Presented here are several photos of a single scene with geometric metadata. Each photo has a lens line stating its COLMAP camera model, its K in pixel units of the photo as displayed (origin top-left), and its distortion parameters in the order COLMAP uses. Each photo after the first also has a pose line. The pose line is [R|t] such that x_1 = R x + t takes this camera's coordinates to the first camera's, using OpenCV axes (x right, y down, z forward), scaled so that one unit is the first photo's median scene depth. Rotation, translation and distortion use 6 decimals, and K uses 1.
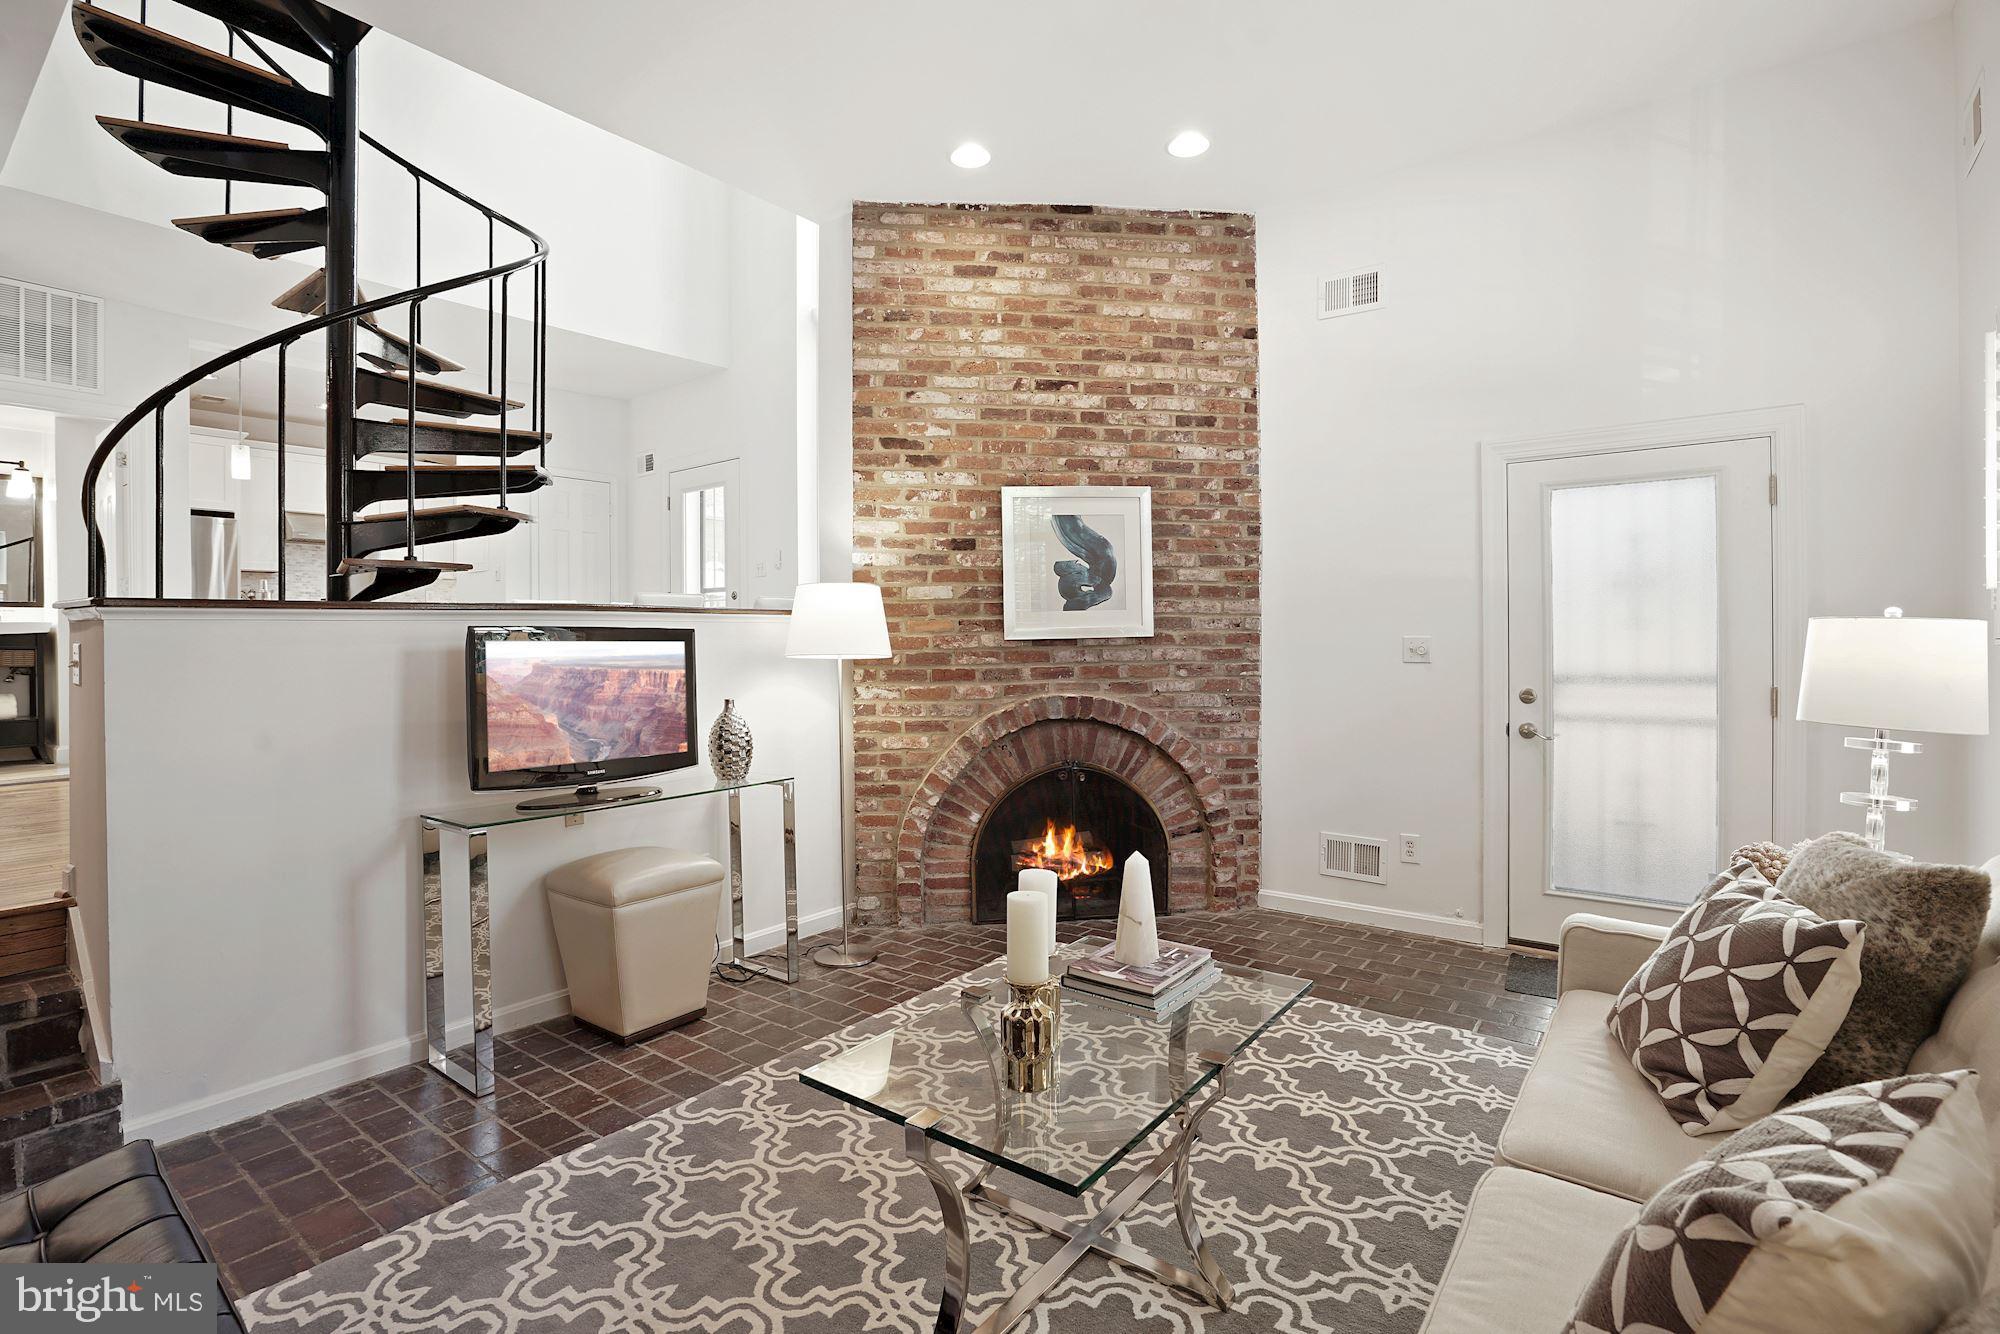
lens RADIAL K [[939.4, 0, 980.2], [0, 939.4, 634.6], [0, 0, 1]] dist [-0.066723, 0.000123]
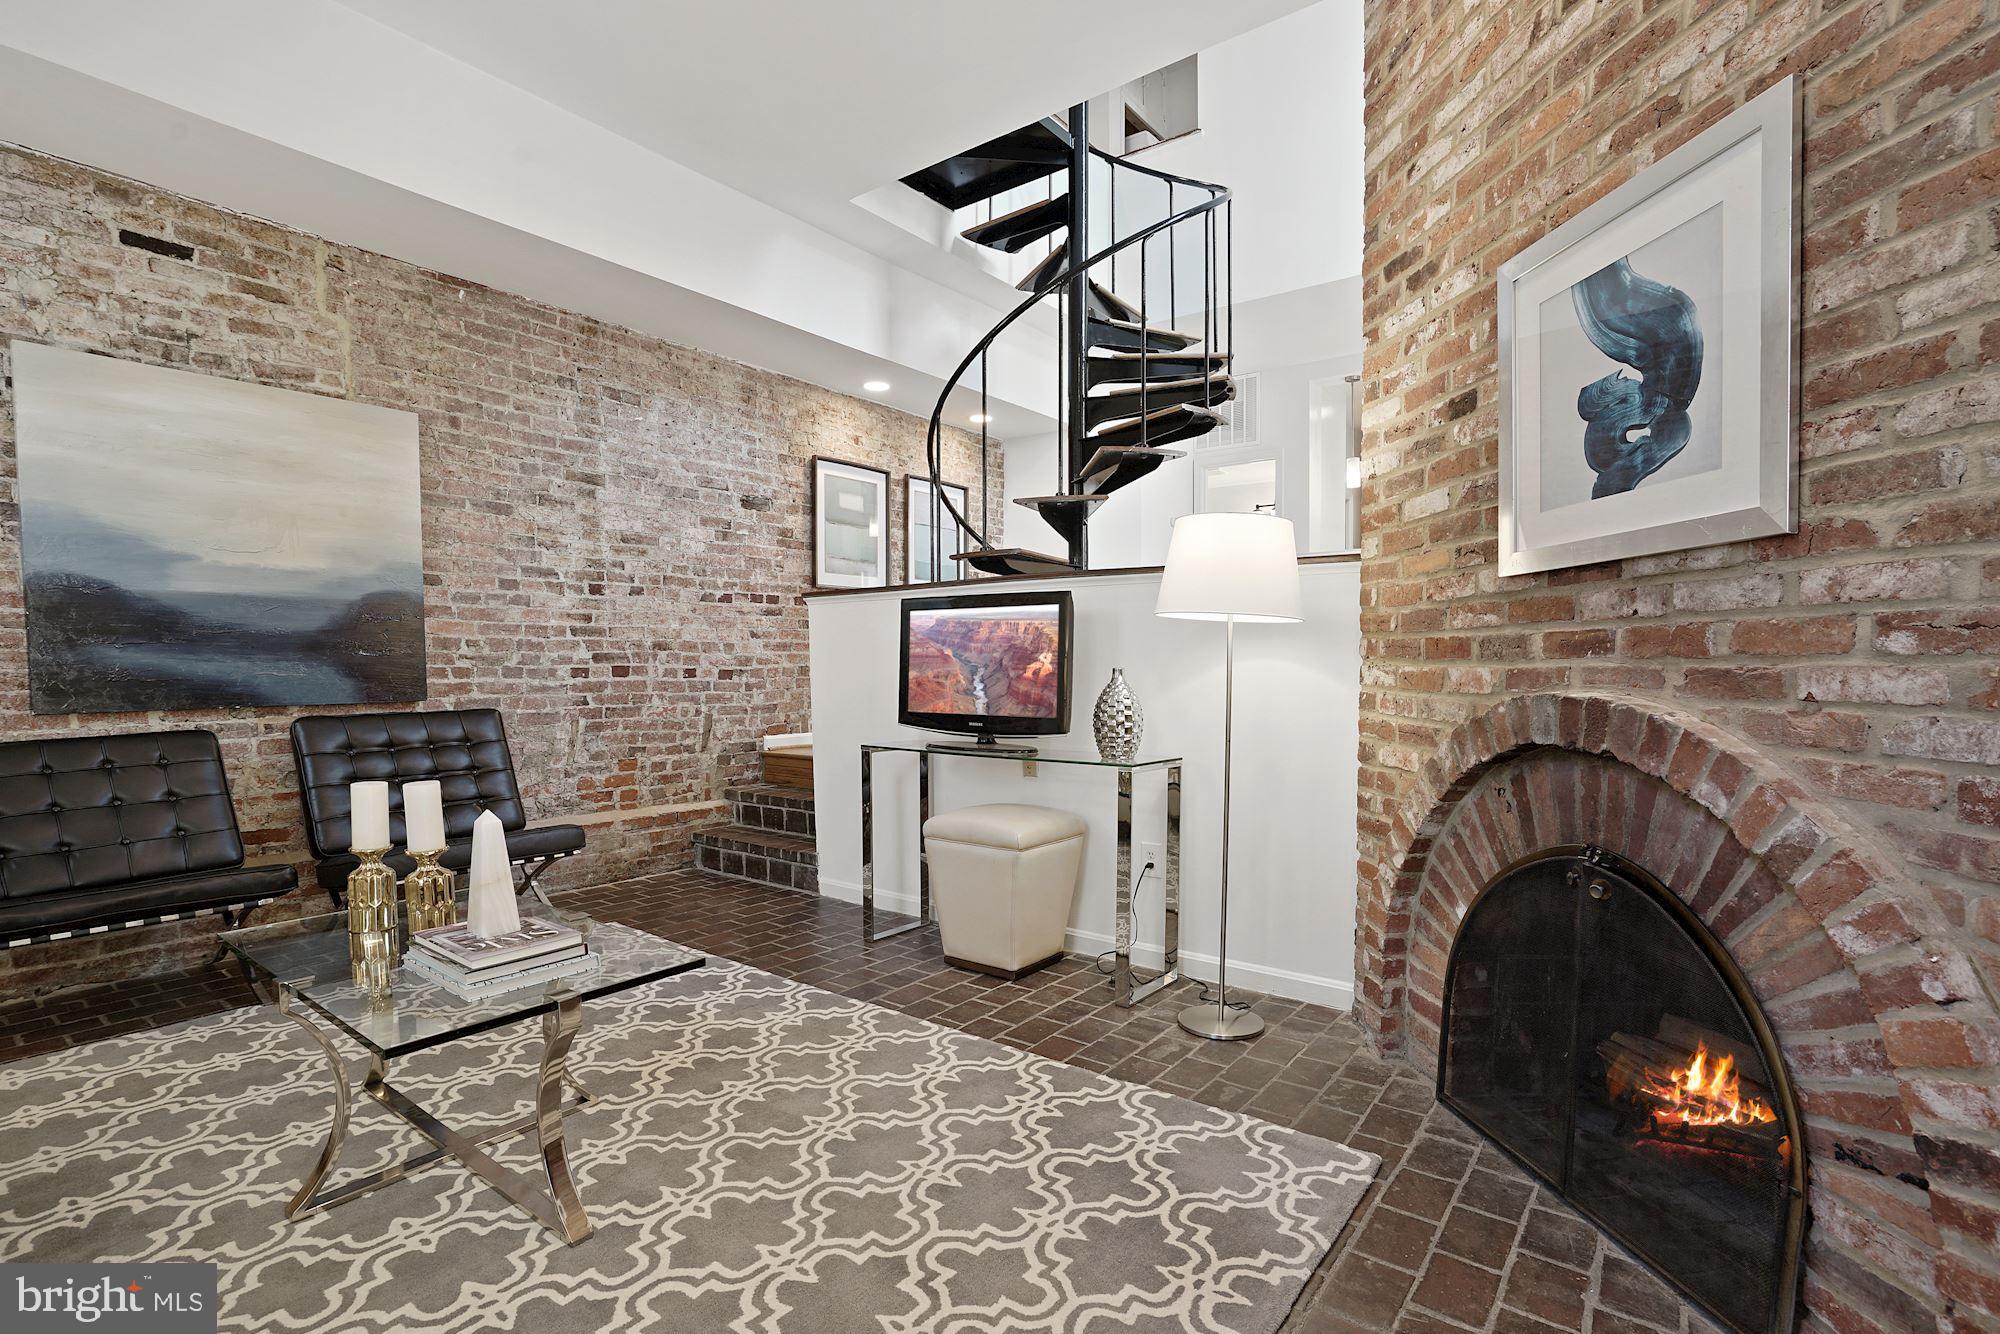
lens RADIAL K [[933.6, 0, 1000.5], [0, 933.6, 710.0], [0, 0, 1]] dist [-0.052722, 0.019517]
pose [[0.015274, 0.063358, -0.997874, 0.510143], [0.006980, 0.997959, 0.063470, 0.042702], [0.999859, -0.007934, 0.014801, 0.721904]]
